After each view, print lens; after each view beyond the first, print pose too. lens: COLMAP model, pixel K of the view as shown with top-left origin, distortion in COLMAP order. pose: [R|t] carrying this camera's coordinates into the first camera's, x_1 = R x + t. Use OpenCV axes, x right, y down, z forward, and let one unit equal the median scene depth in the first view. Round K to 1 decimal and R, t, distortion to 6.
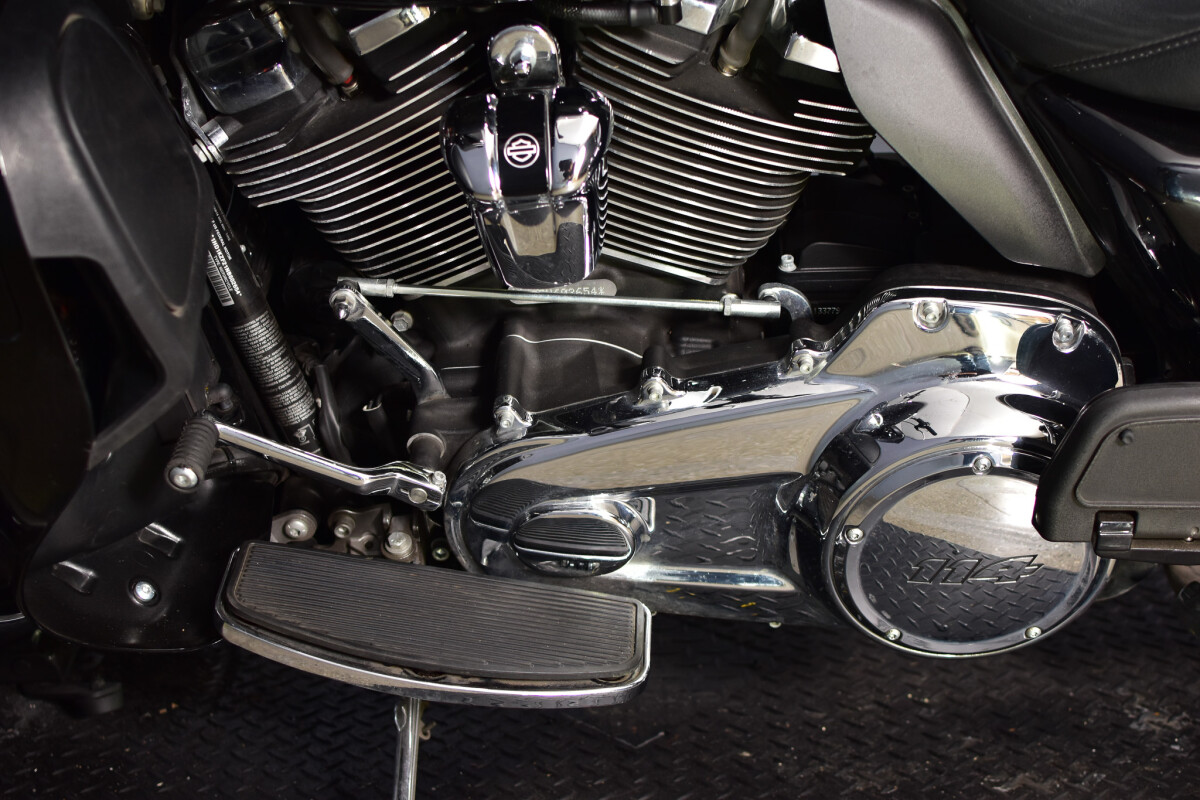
lens RADIAL K [[1868.4, 0, 600.0], [0, 1868.4, 400.0], [0, 0, 1]] dist [-0.168334, 0.001796]
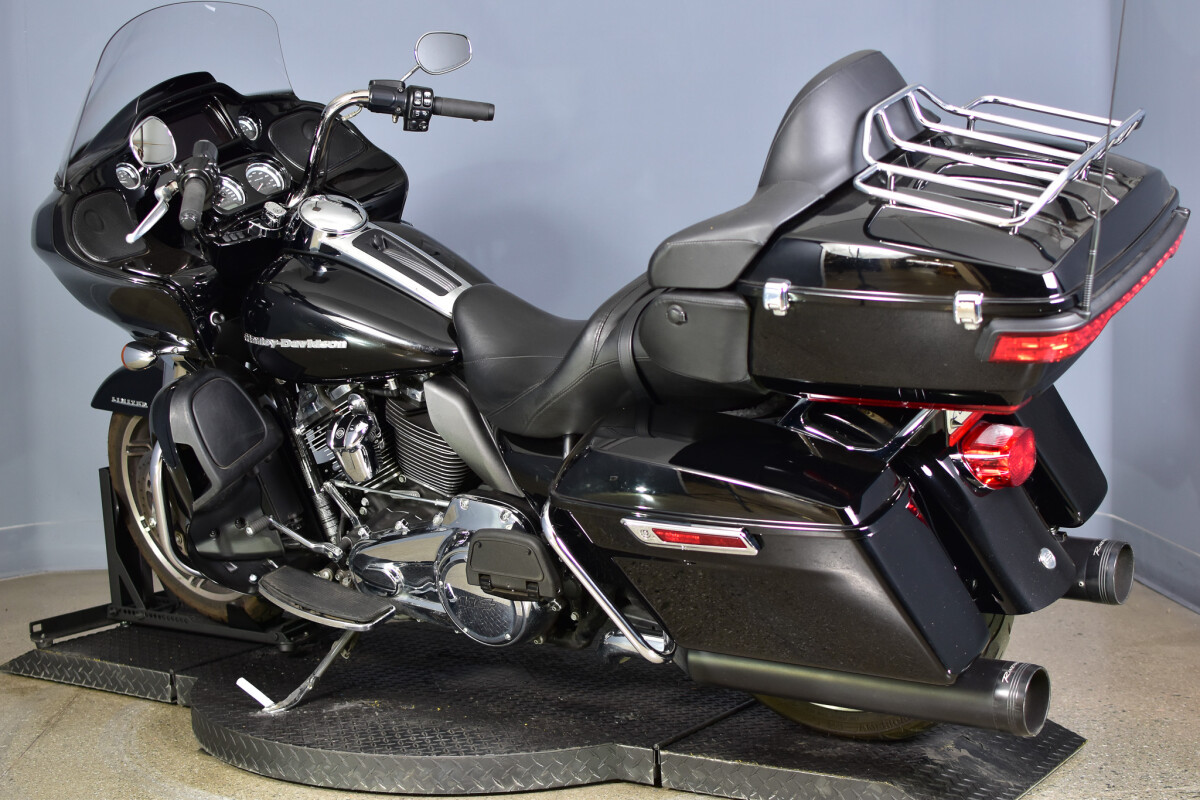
lens RADIAL K [[1799.2, 0, 601.7], [0, 1799.2, 454.7], [0, 0, 1]] dist [-0.107218, 0.011480]
pose [[0.846330, 0.078716, -0.526810, 1.718102], [-0.178565, 0.973718, -0.141375, 0.219967], [0.501836, 0.213720, 0.838143, -1.145332]]
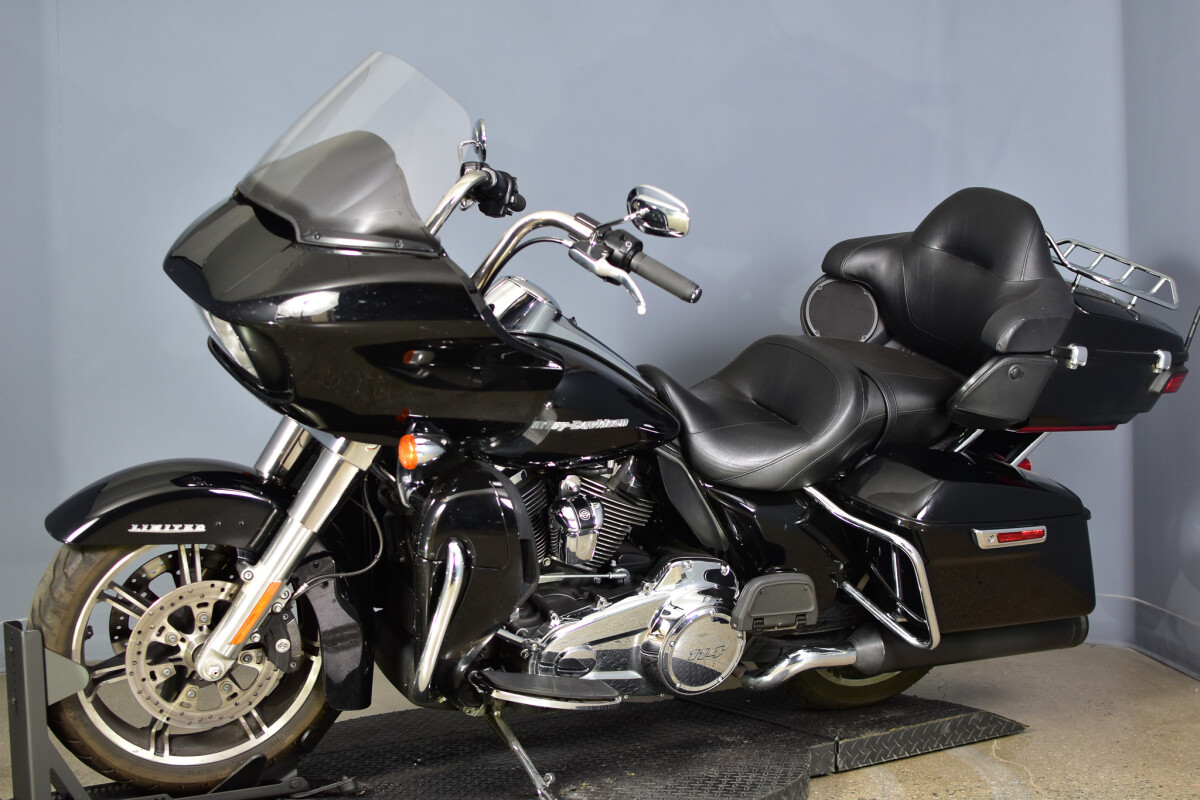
lens RADIAL K [[1868.4, 0, 600.0], [0, 1868.4, 400.0], [0, 0, 1]] dist [-0.168334, 0.001796]
pose [[0.834202, -0.009654, 0.551374, -1.556354], [0.176661, 0.951832, -0.250614, 0.417789], [-0.522396, 0.306469, 0.795726, -1.373494]]
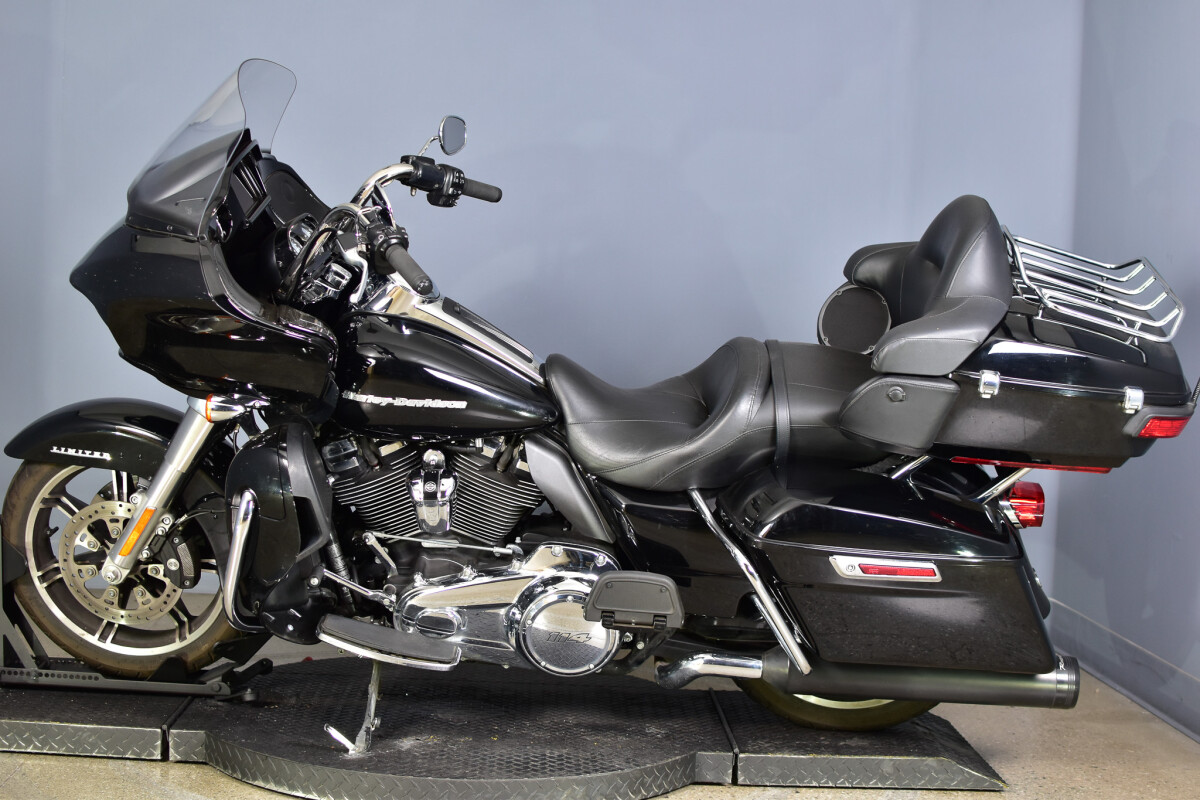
lens RADIAL K [[1868.4, 0, 600.0], [0, 1868.4, 400.0], [0, 0, 1]] dist [-0.168334, 0.001796]
pose [[0.996596, 0.075365, 0.033411, 0.123017], [-0.063722, 0.961362, -0.267812, 0.528665], [-0.052304, 0.264772, 0.962892, -2.024692]]
